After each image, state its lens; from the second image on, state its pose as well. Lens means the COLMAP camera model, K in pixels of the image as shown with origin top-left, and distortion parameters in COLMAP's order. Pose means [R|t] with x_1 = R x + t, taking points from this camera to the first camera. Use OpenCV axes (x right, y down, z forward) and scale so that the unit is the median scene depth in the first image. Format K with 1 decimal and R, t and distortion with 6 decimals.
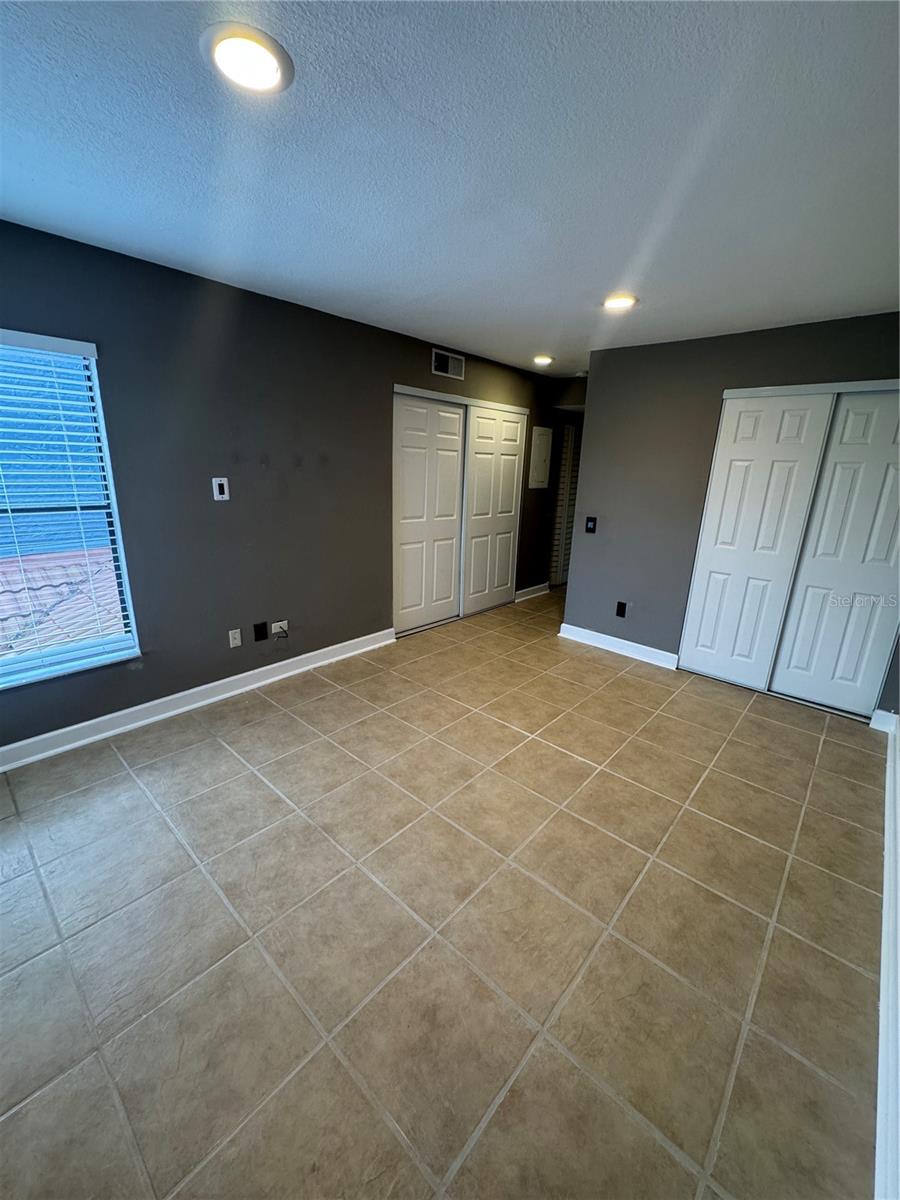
lens RADIAL K [[480.1, 0, 449.8], [0, 480.1, 601.1], [0, 0, 1]] dist [0.000219, -0.000220]
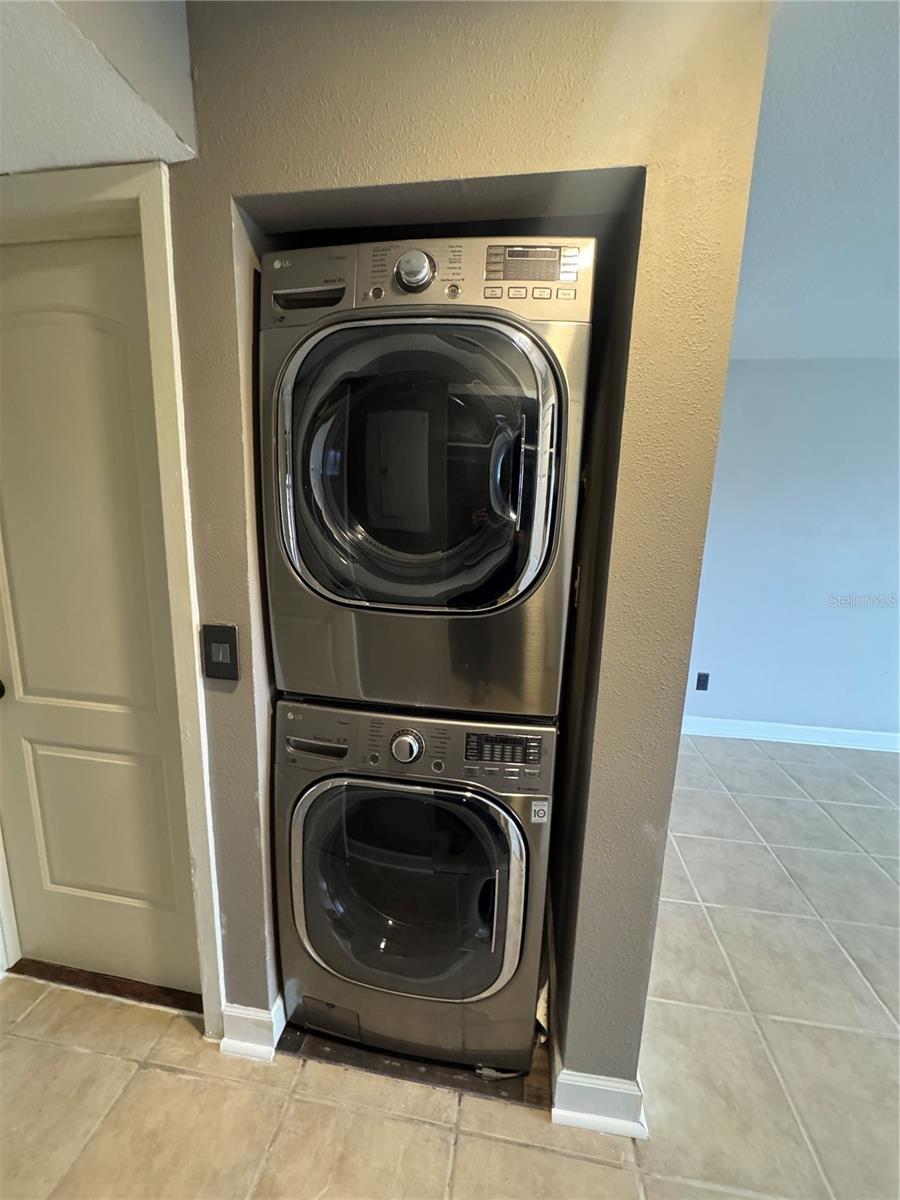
lens RADIAL K [[480.1, 0, 449.8], [0, 480.1, 601.1], [0, 0, 1]] dist [0.000219, -0.000220]
pose [[-0.540853, -0.193687, 0.818513, 0.546658], [0.204897, 0.913472, 0.351549, -1.311199], [-0.815779, 0.357847, -0.454368, 4.753660]]
